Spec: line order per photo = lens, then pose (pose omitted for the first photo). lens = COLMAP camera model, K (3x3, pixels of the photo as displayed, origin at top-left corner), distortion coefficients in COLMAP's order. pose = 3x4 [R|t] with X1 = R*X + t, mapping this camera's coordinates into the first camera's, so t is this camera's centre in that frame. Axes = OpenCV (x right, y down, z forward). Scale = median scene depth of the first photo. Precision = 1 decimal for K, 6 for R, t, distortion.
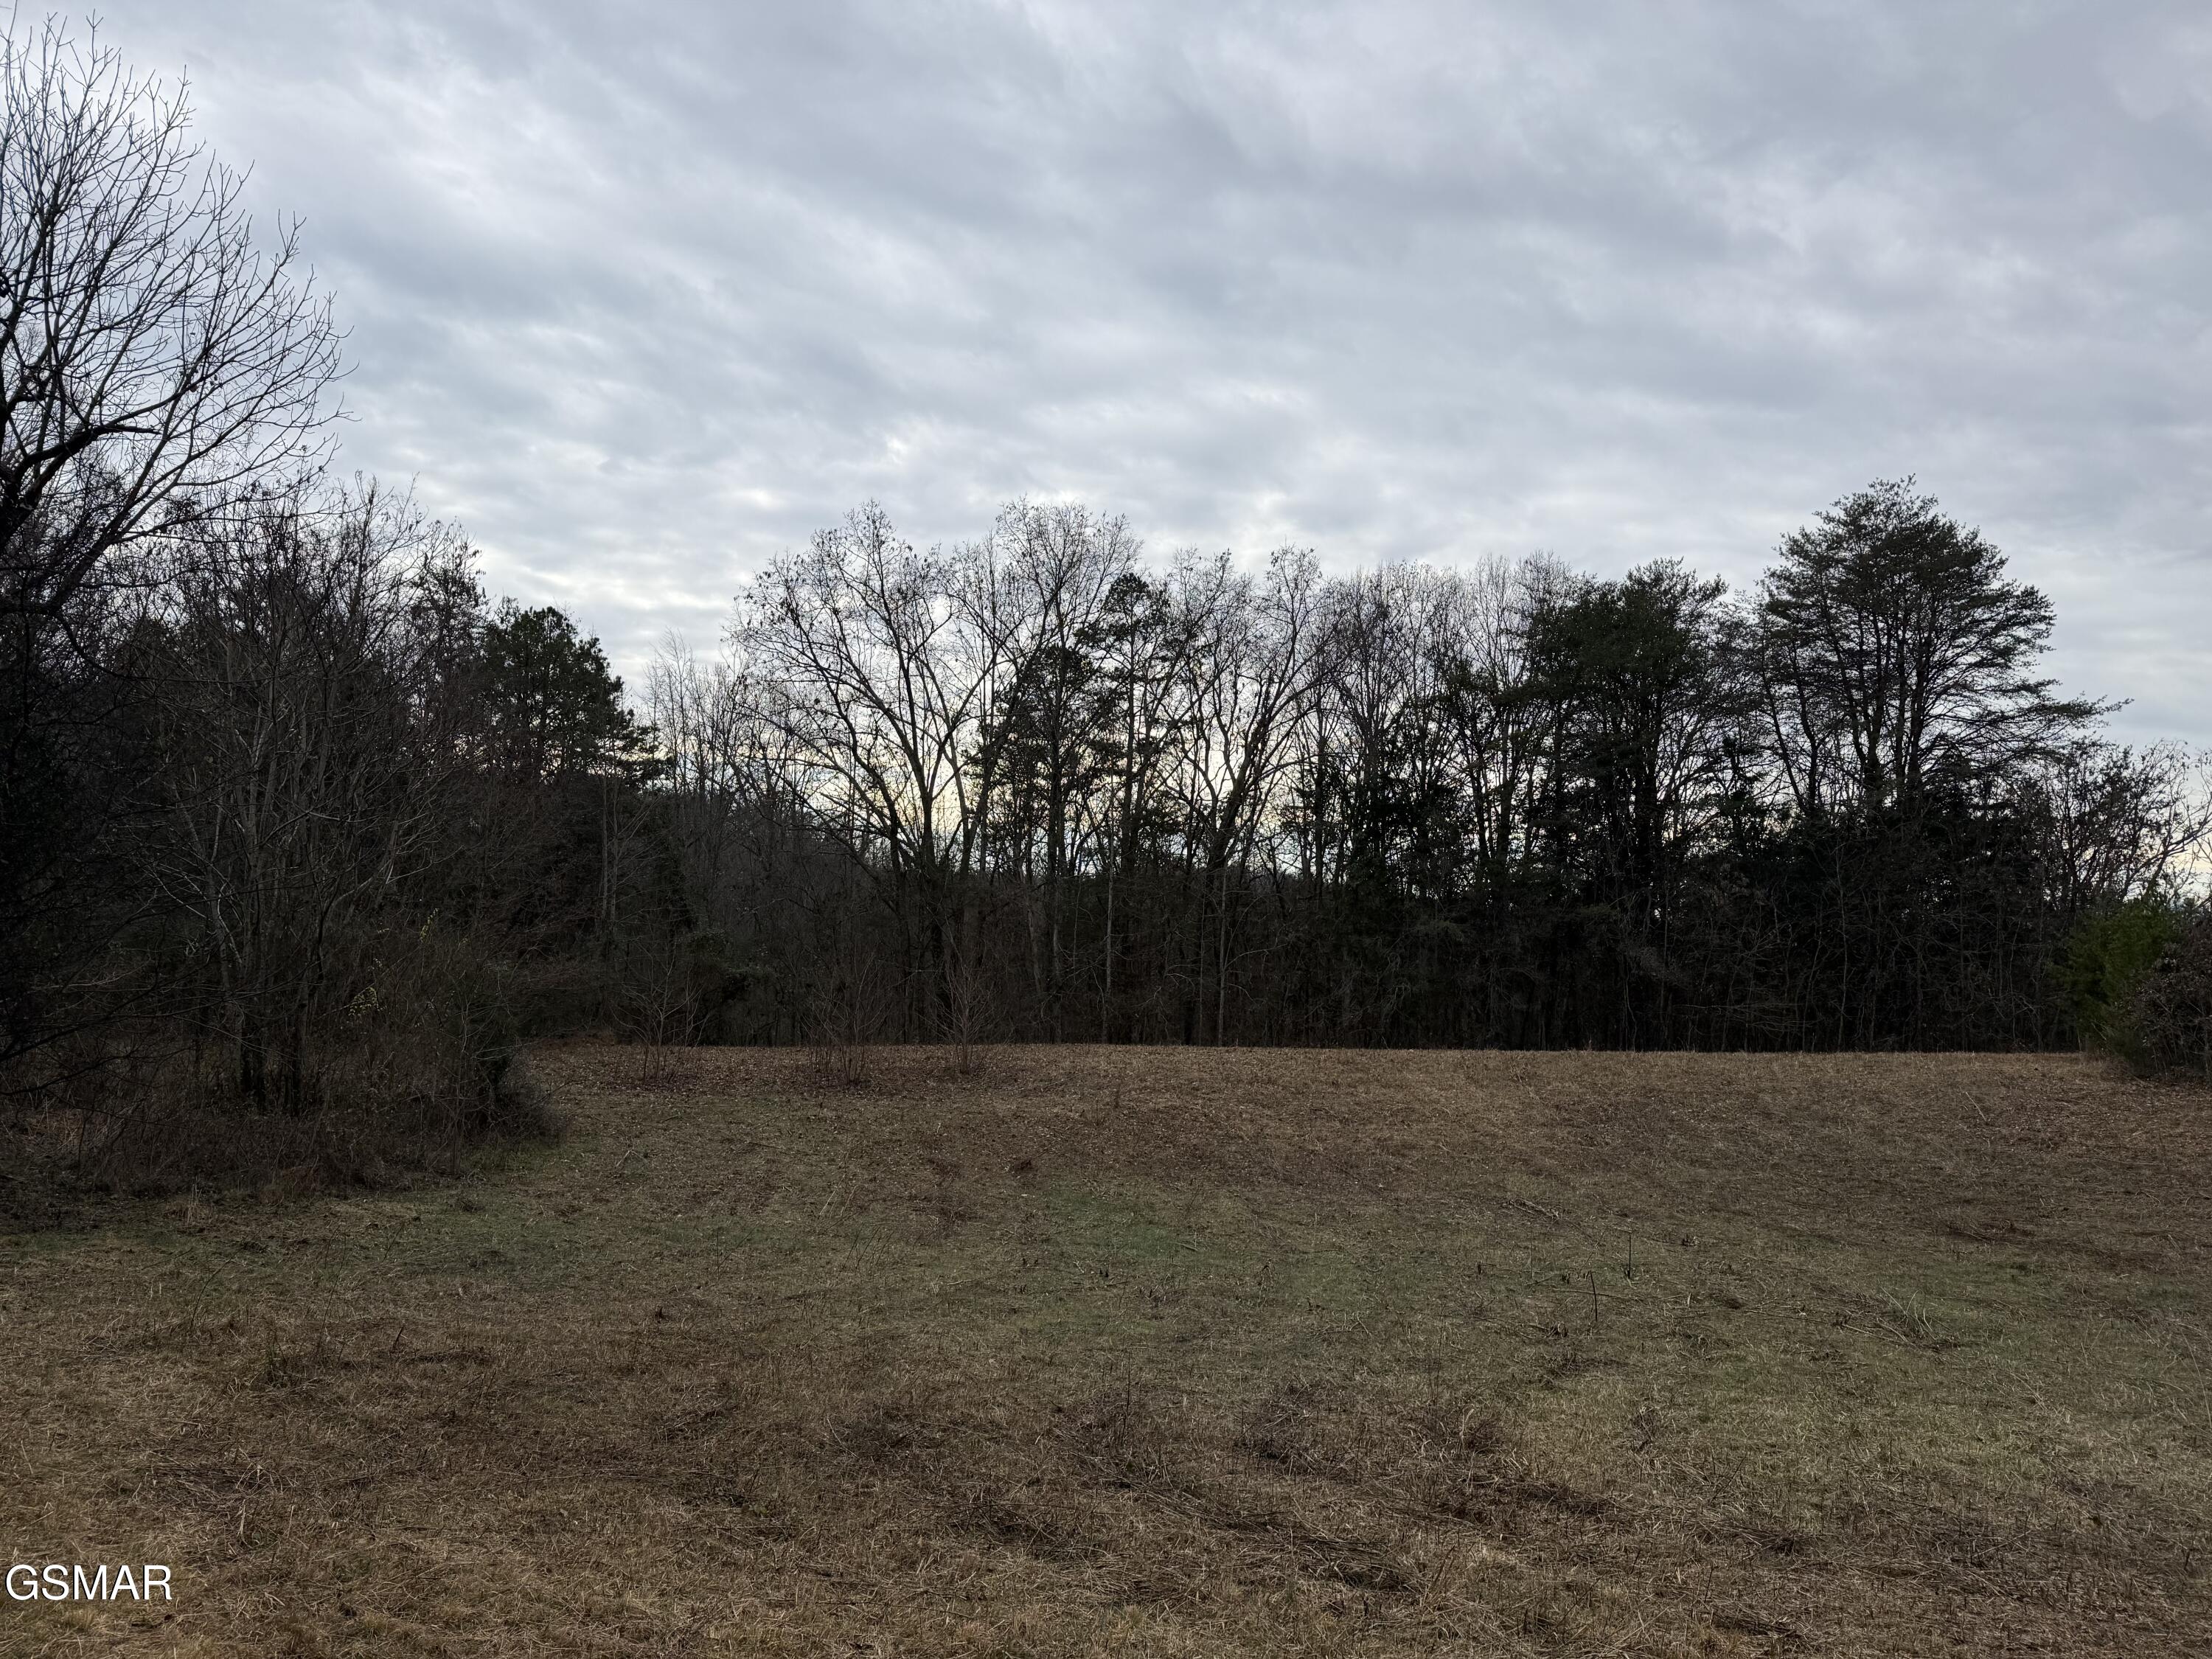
lens RADIAL K [[1527.5, 0, 1108.1], [0, 1527.5, 825.5], [0, 0, 1]] dist [0.035902, -0.047997]
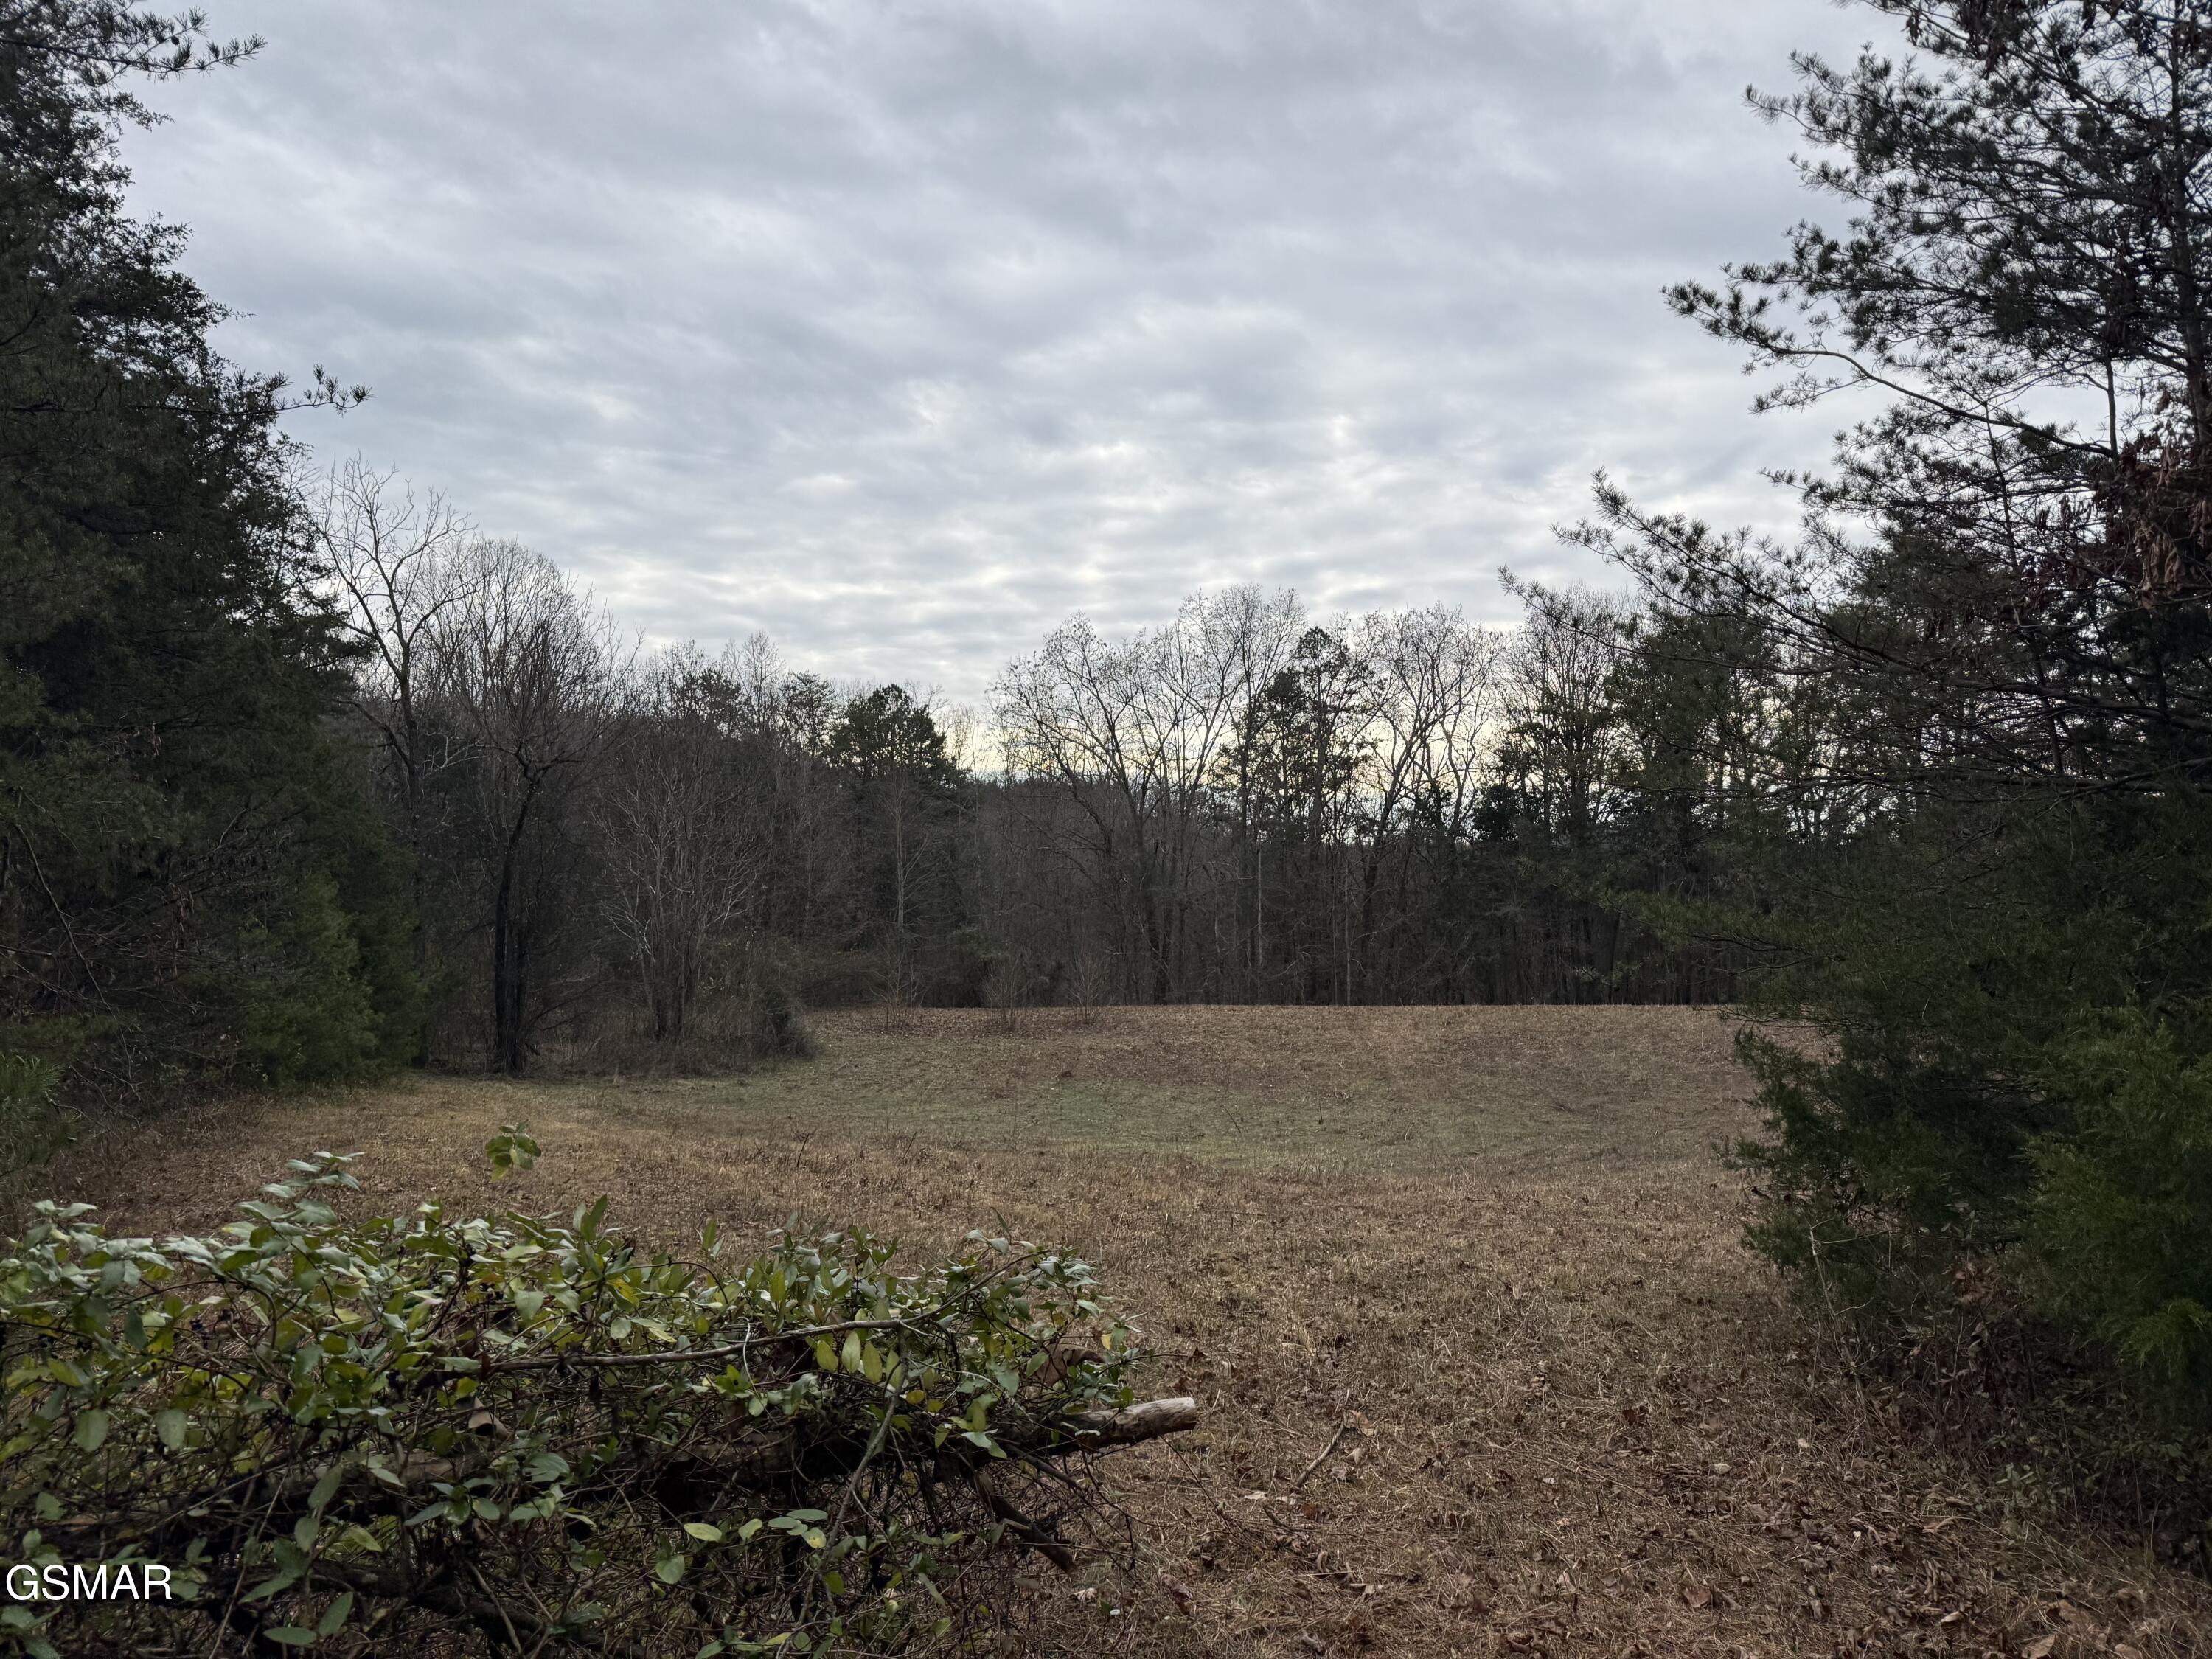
lens RADIAL K [[1527.5, 0, 1108.9], [0, 1527.5, 832.4], [0, 0, 1]] dist [0.035902, -0.047997]
pose [[0.959728, -0.043160, -0.277595, 0.139962], [0.051166, 0.998455, 0.021658, -0.024382], [0.276232, -0.034990, 0.960454, -0.181110]]
